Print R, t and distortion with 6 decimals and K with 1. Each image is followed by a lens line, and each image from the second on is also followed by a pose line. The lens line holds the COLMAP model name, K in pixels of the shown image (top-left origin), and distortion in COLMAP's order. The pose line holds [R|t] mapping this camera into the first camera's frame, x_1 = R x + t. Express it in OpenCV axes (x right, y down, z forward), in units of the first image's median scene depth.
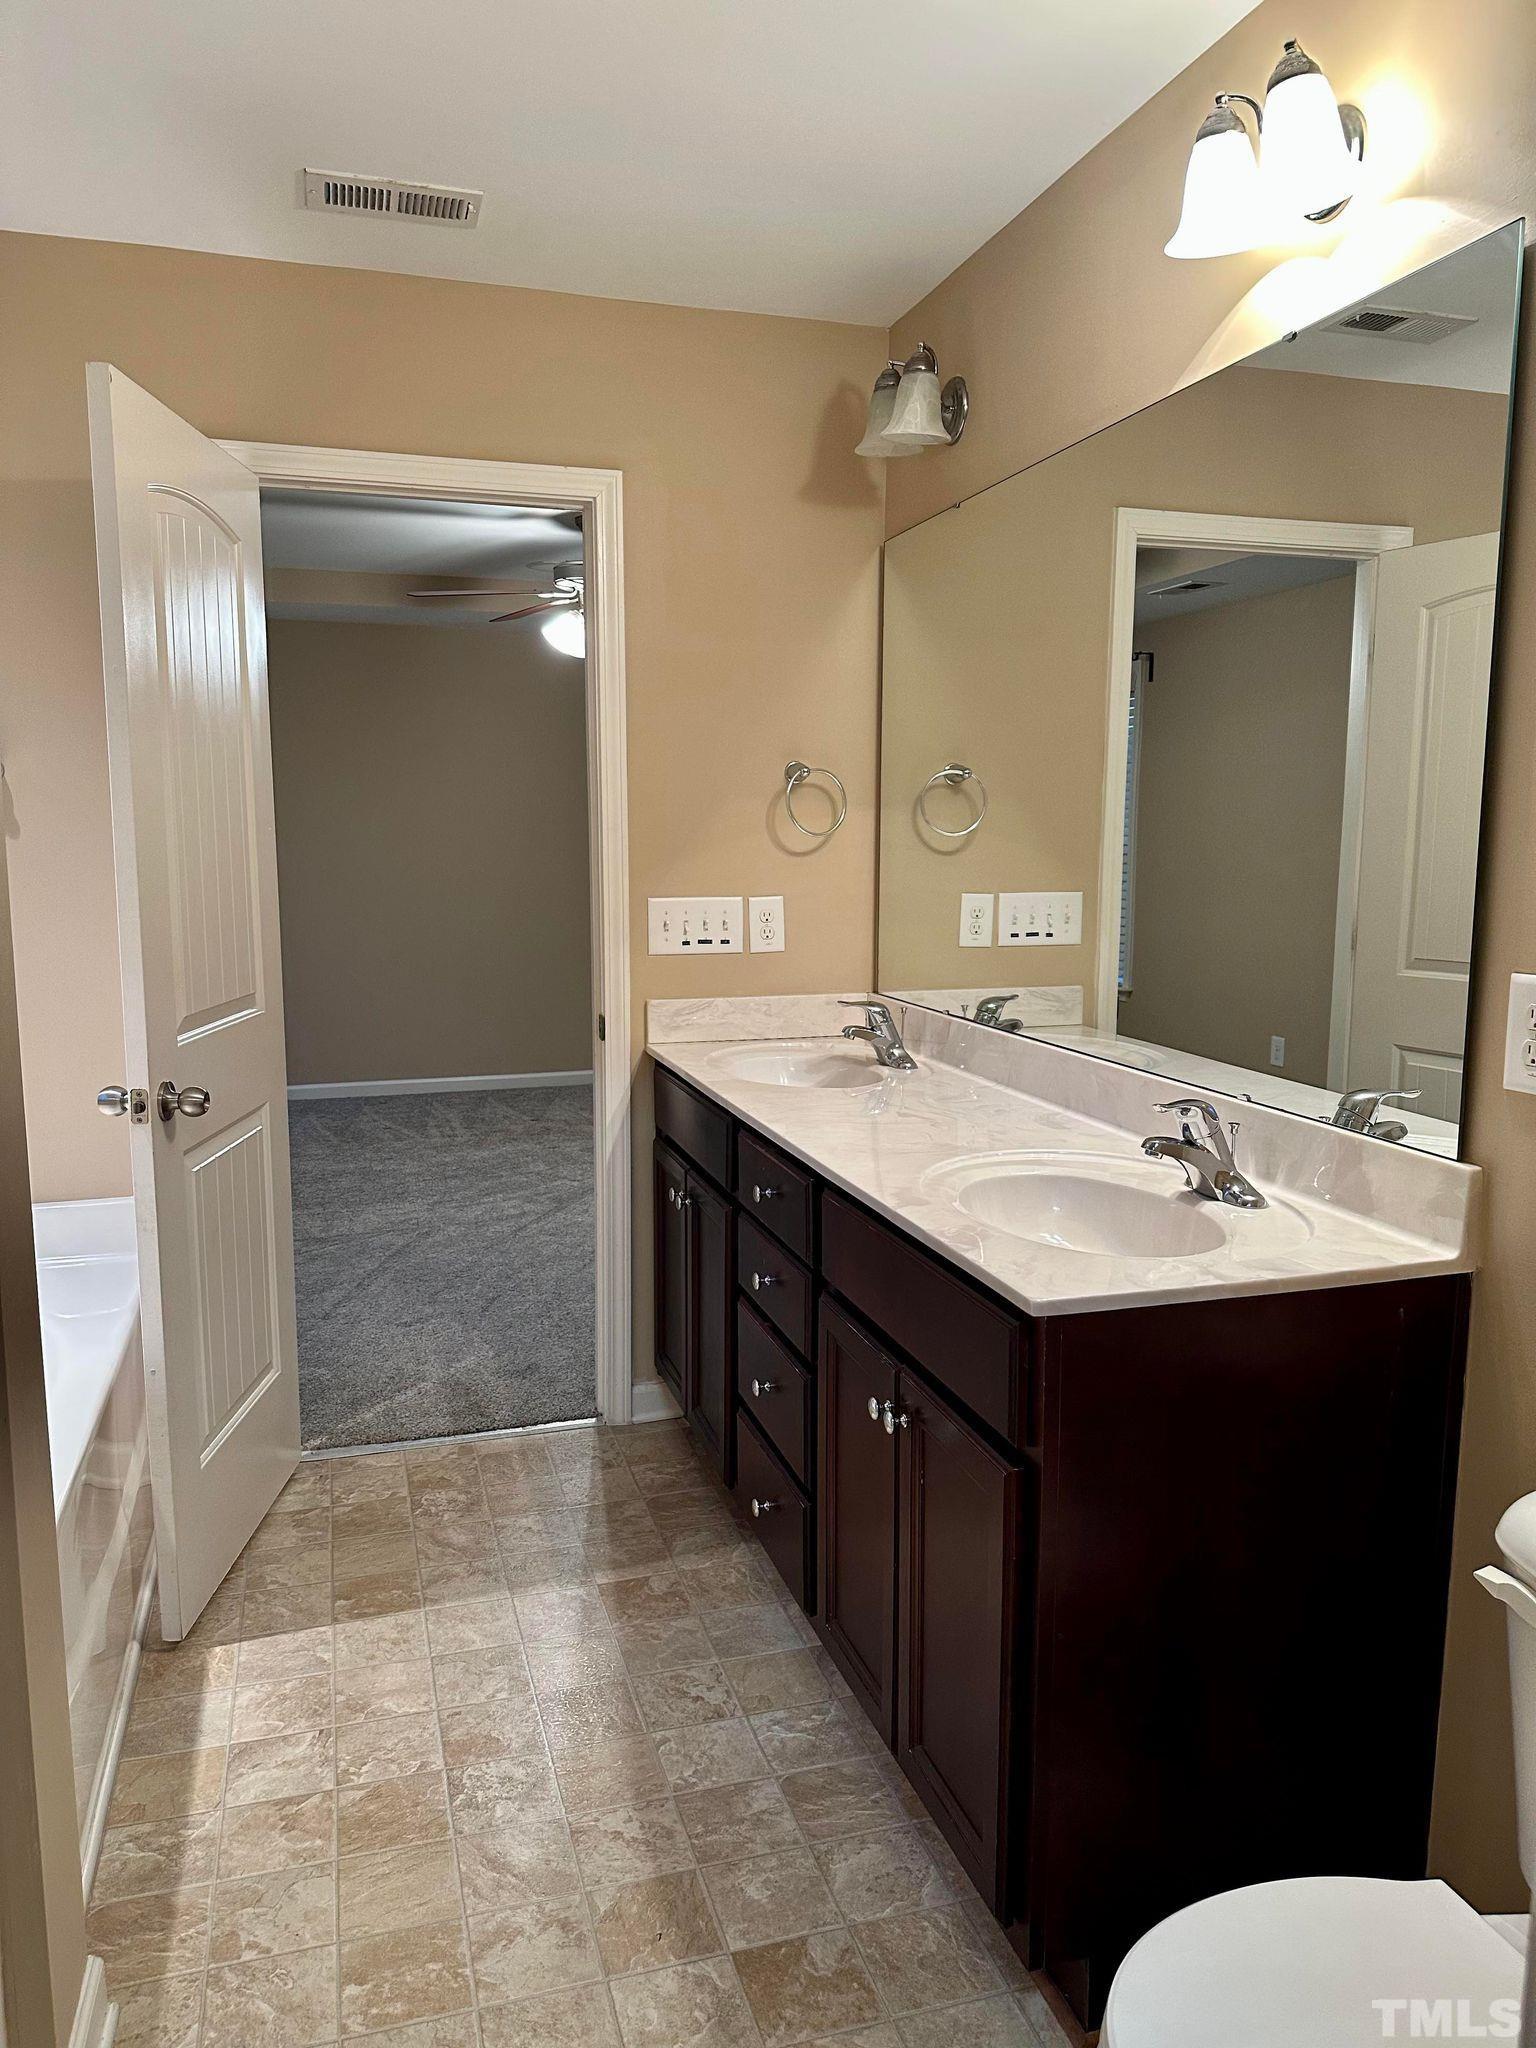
lens RADIAL K [[1441.5, 0, 768.0], [0, 1441.5, 1024.0], [0, 0, 1]] dist [-0.013224, -0.002732]
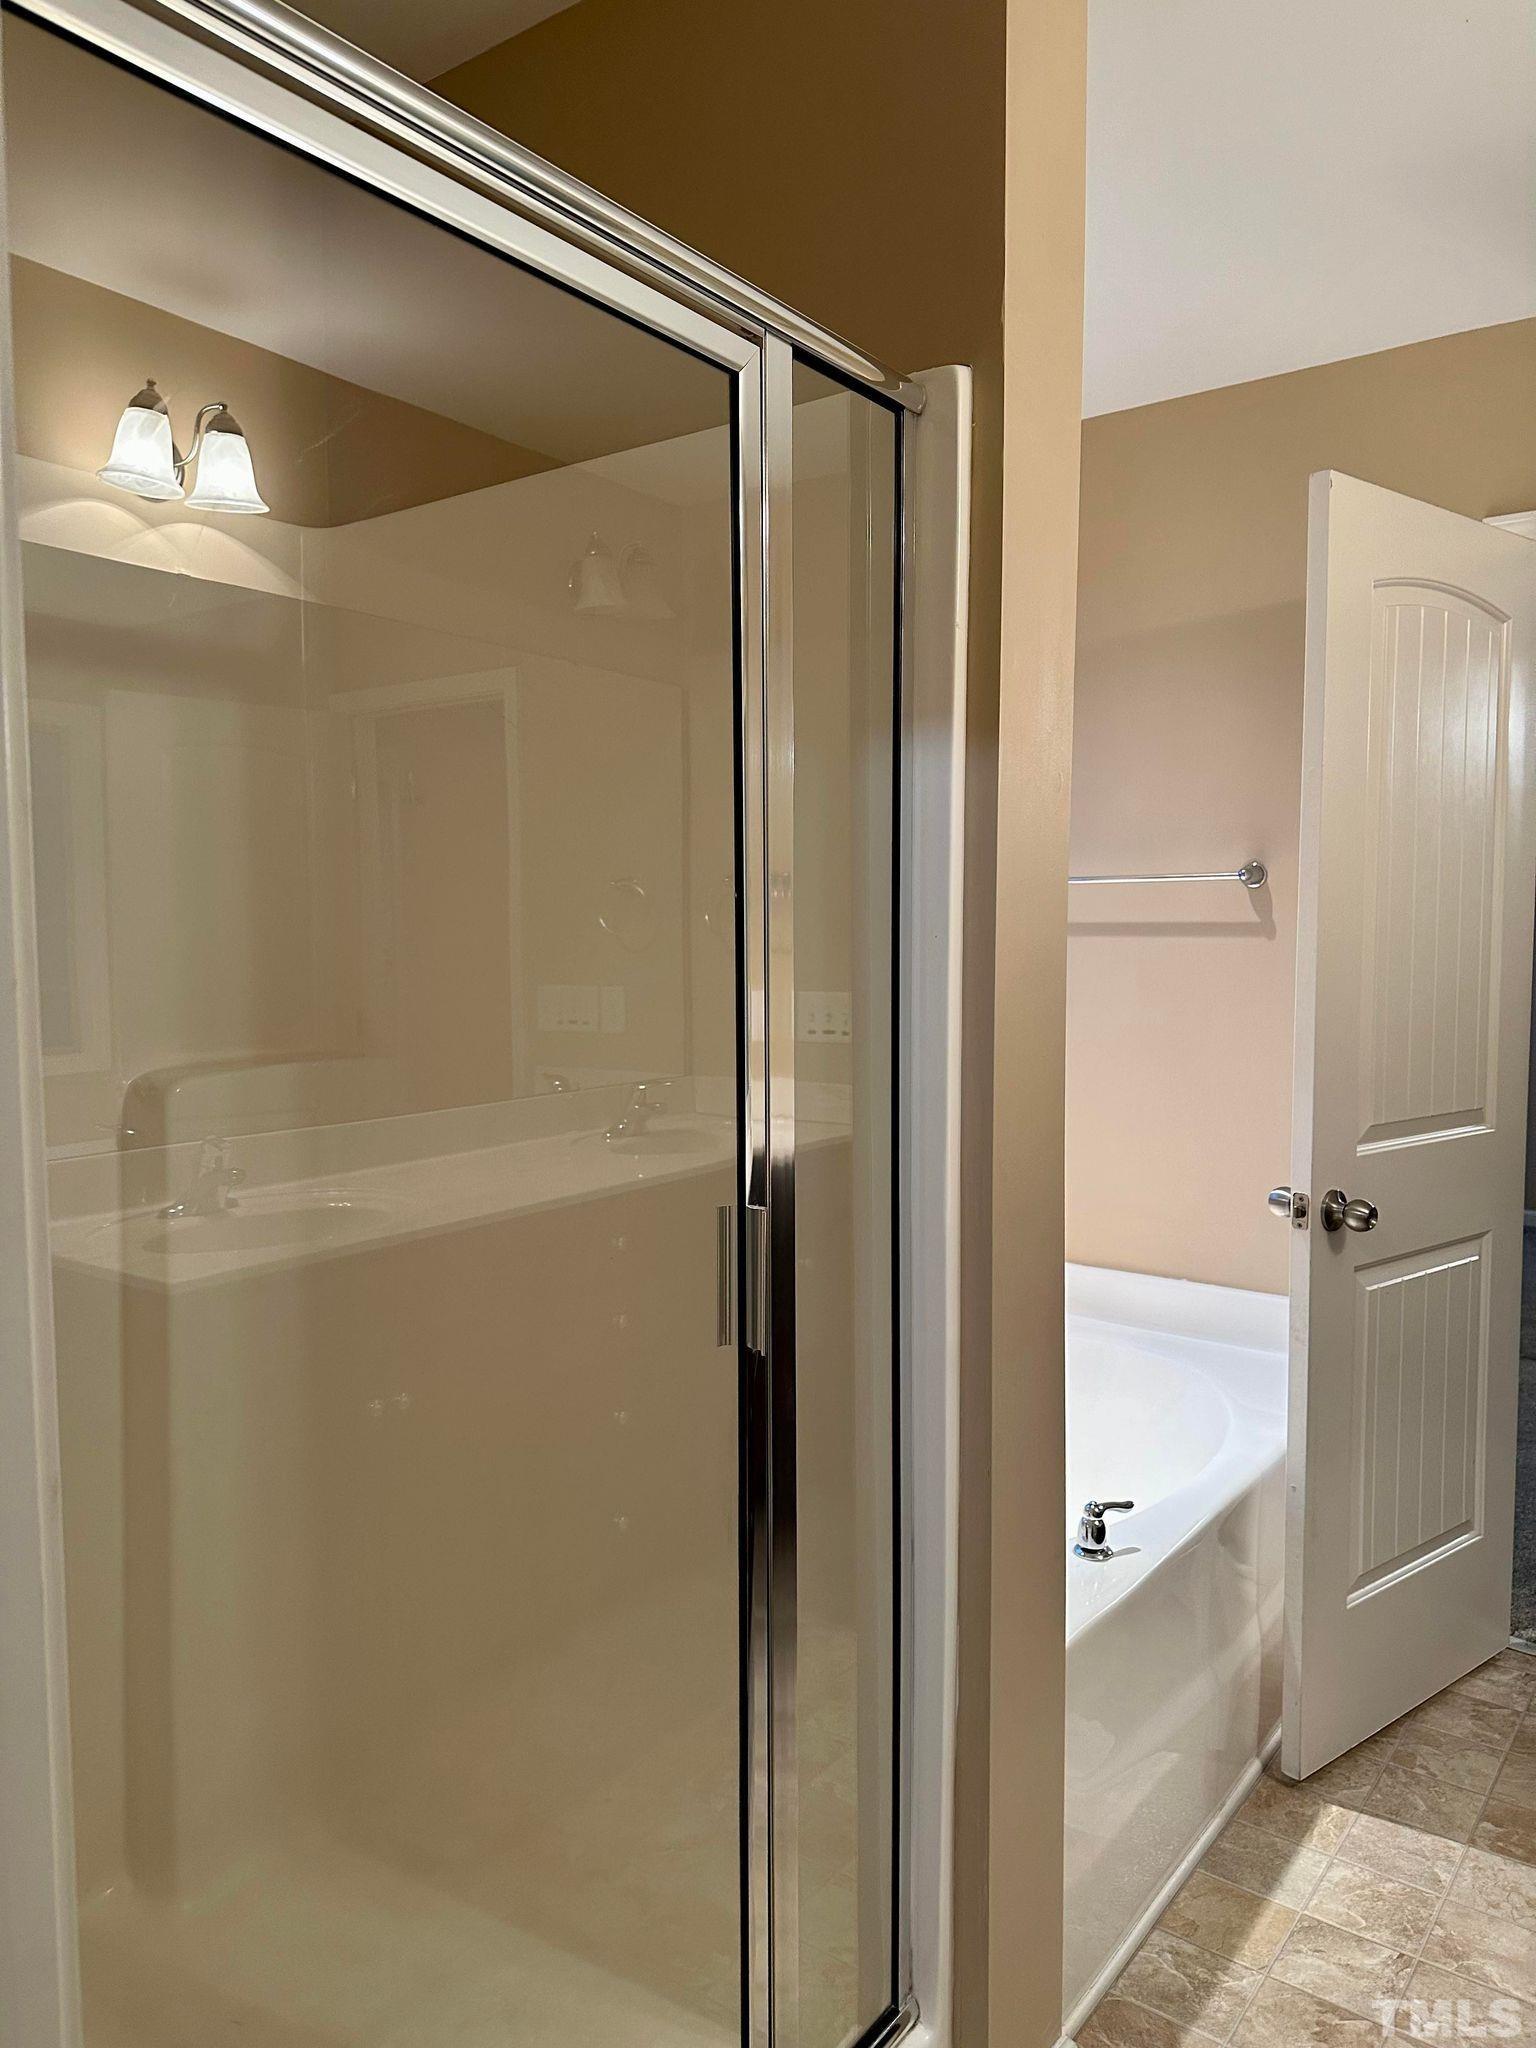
lens RADIAL K [[1441.5, 0, 768.0], [0, 1441.5, 1024.0], [0, 0, 1]] dist [-0.013224, -0.002732]
pose [[0.582583, 0.050483, -0.811202, 0.135481], [-0.109761, 0.993813, -0.016980, -0.012496], [0.805326, 0.098931, 0.584520, 0.121649]]
